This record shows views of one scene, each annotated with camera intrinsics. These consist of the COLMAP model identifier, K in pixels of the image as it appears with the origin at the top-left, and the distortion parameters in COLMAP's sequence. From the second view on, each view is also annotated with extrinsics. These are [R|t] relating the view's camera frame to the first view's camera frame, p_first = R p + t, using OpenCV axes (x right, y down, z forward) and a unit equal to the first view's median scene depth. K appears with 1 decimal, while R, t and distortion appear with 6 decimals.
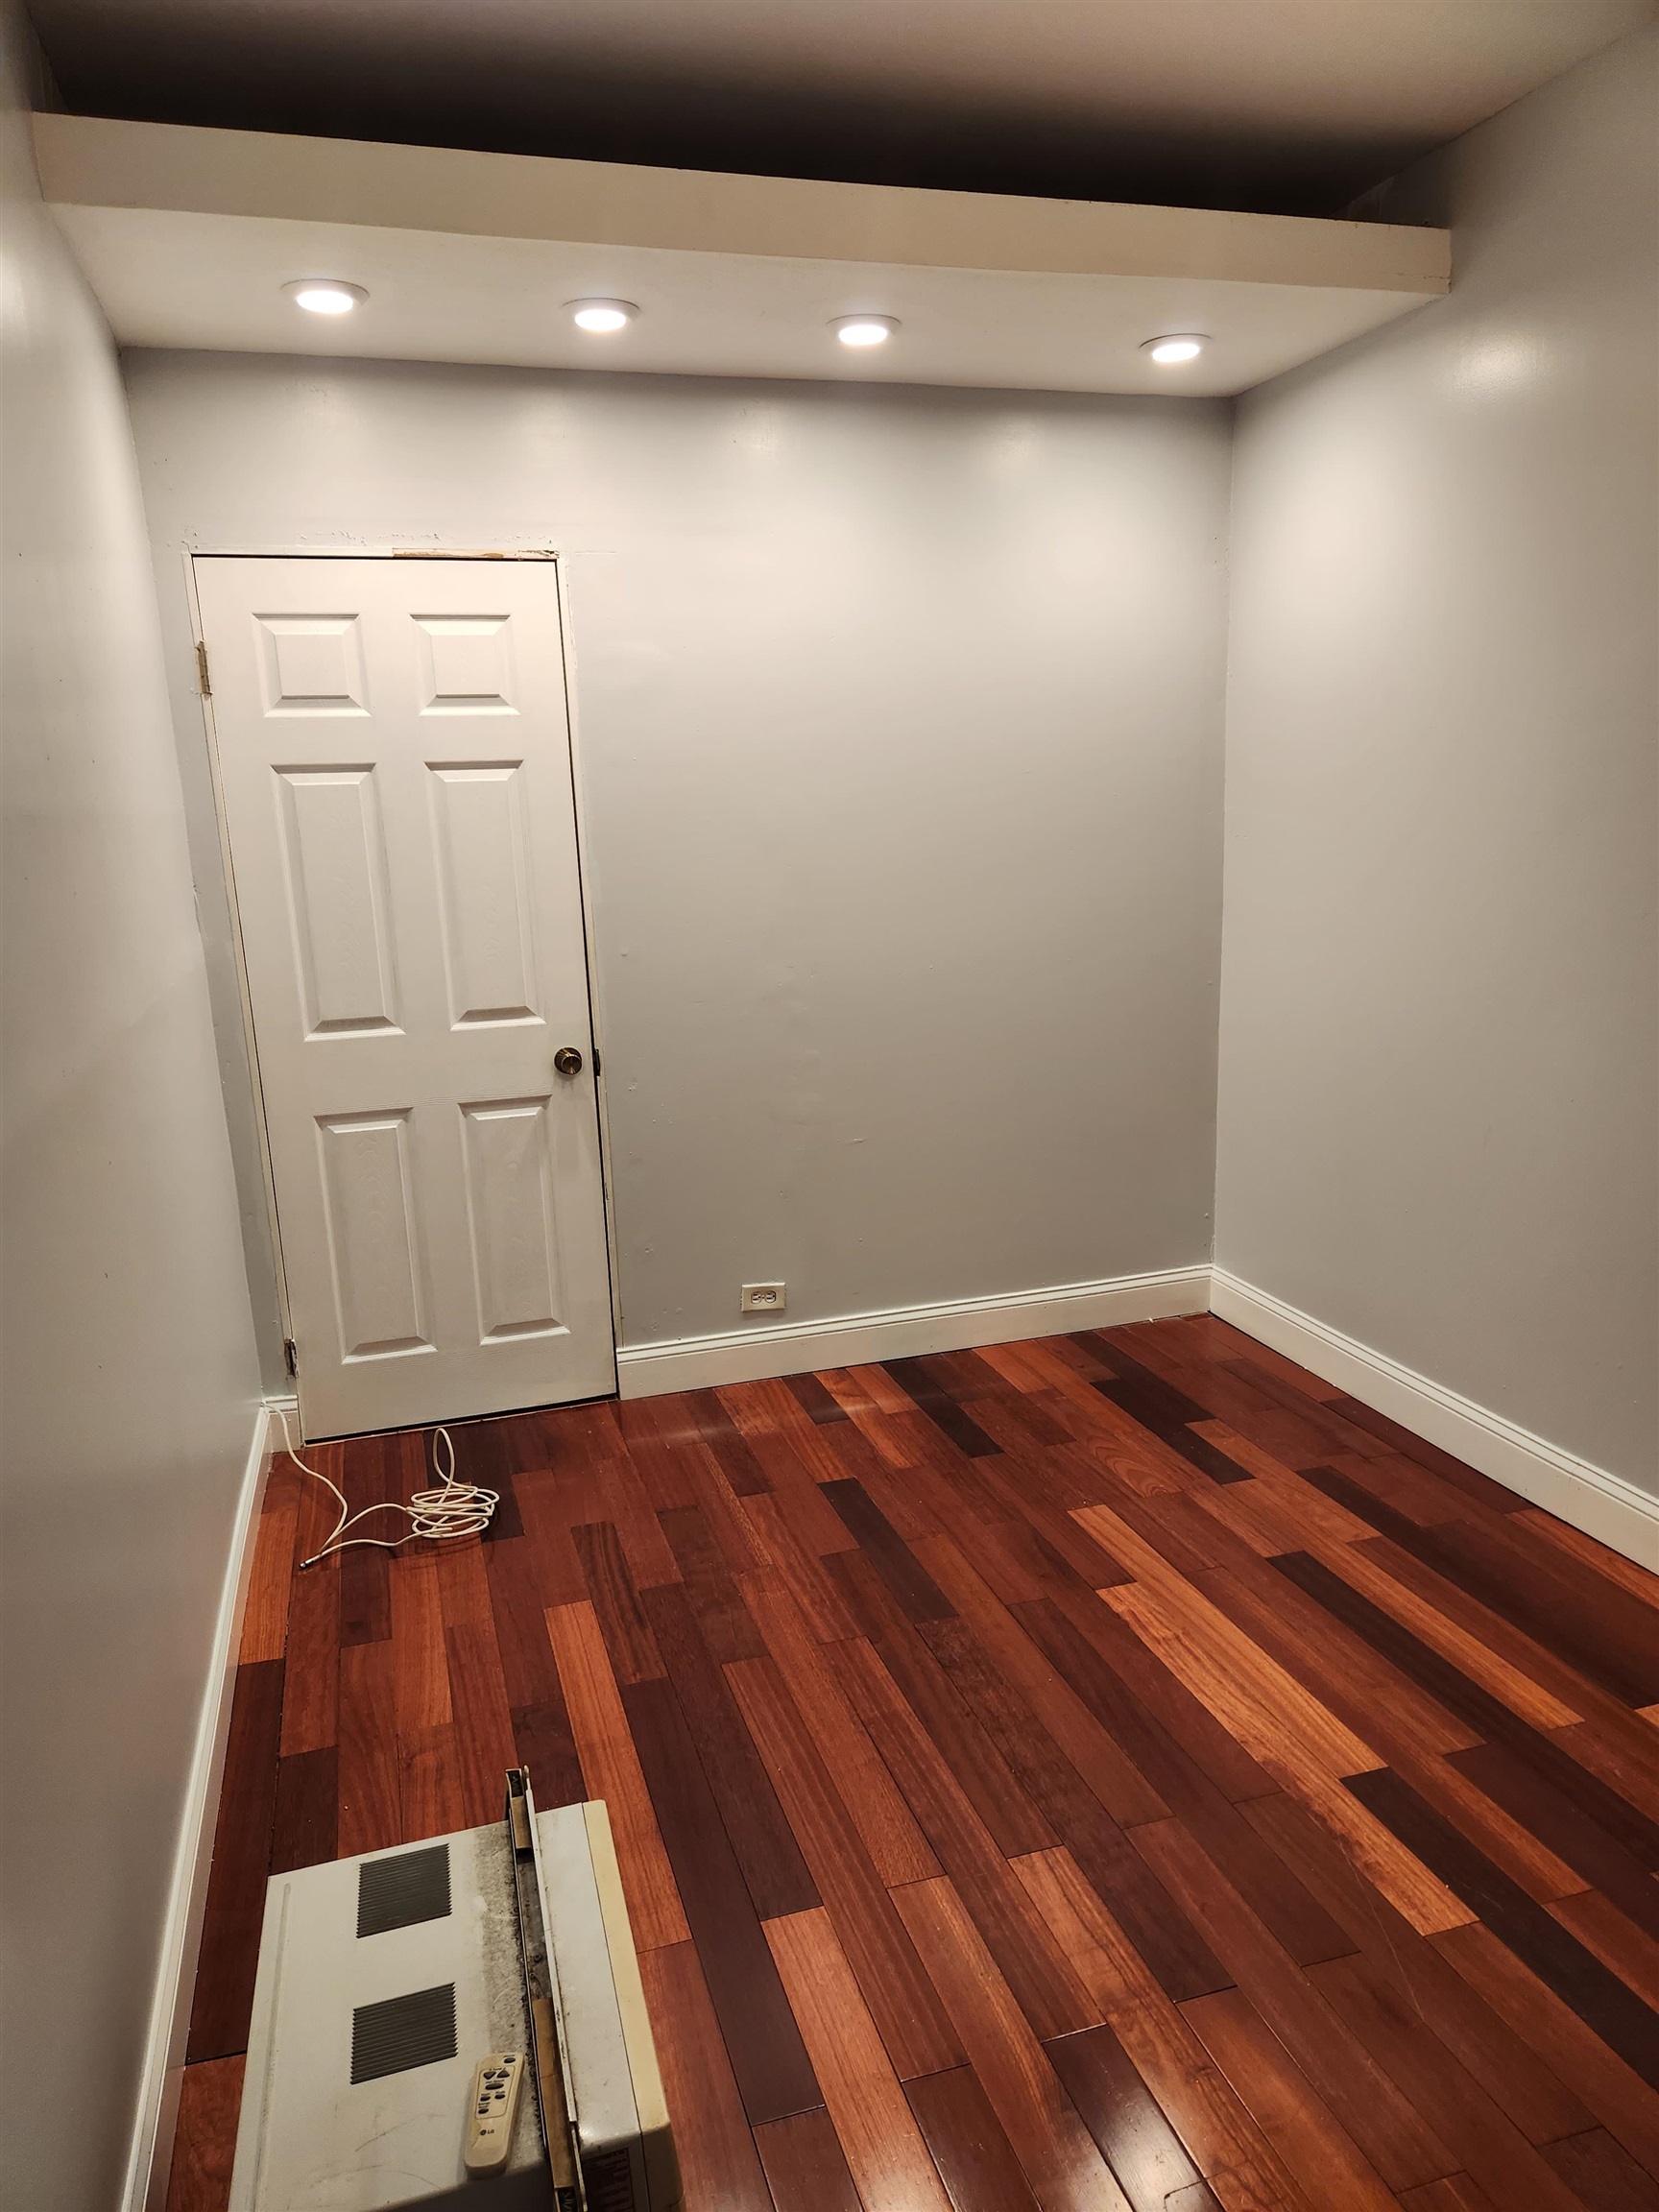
lens RADIAL K [[1480.6, 0, 842.3], [0, 1480.6, 1118.0], [0, 0, 1]] dist [0.077957, -0.063951]
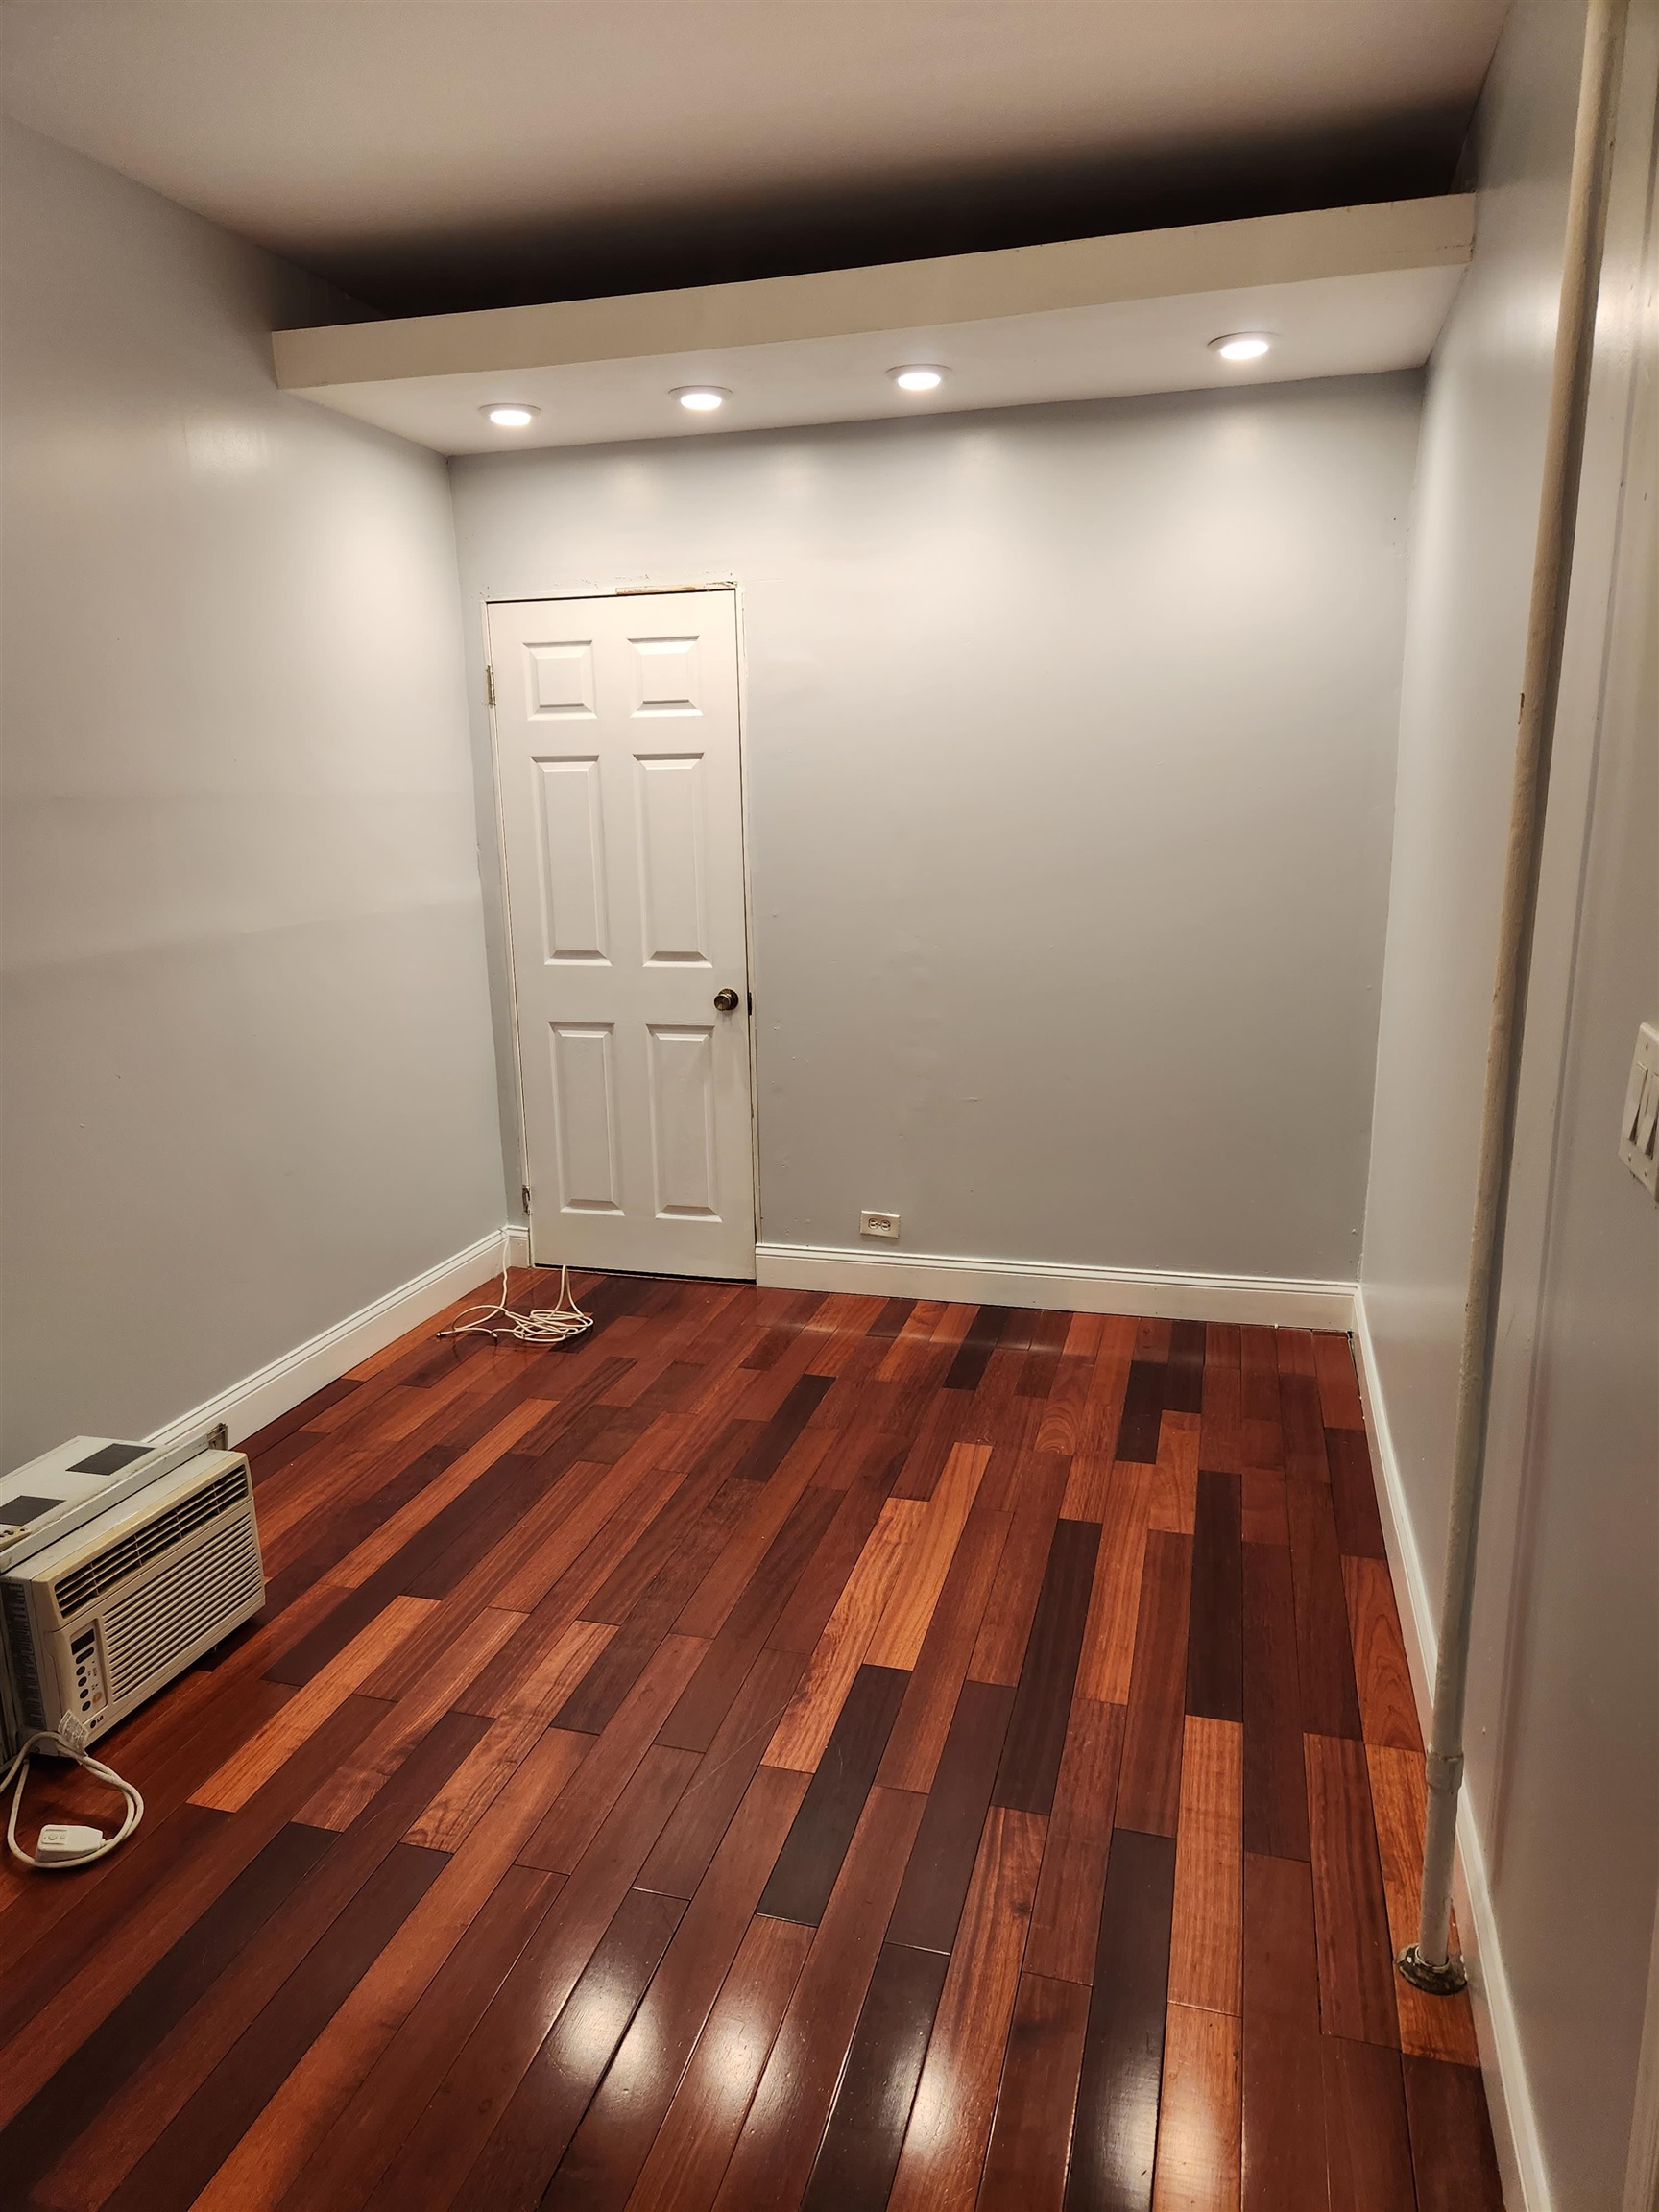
lens RADIAL K [[1480.6, 0, 819.8], [0, 1480.6, 1122.7], [0, 0, 1]] dist [0.077957, -0.063951]
pose [[0.838252, 0.138215, -0.527475, 0.572803], [-0.126225, 0.990253, 0.058884, -0.020824], [0.530472, 0.017221, 0.847527, 0.009516]]
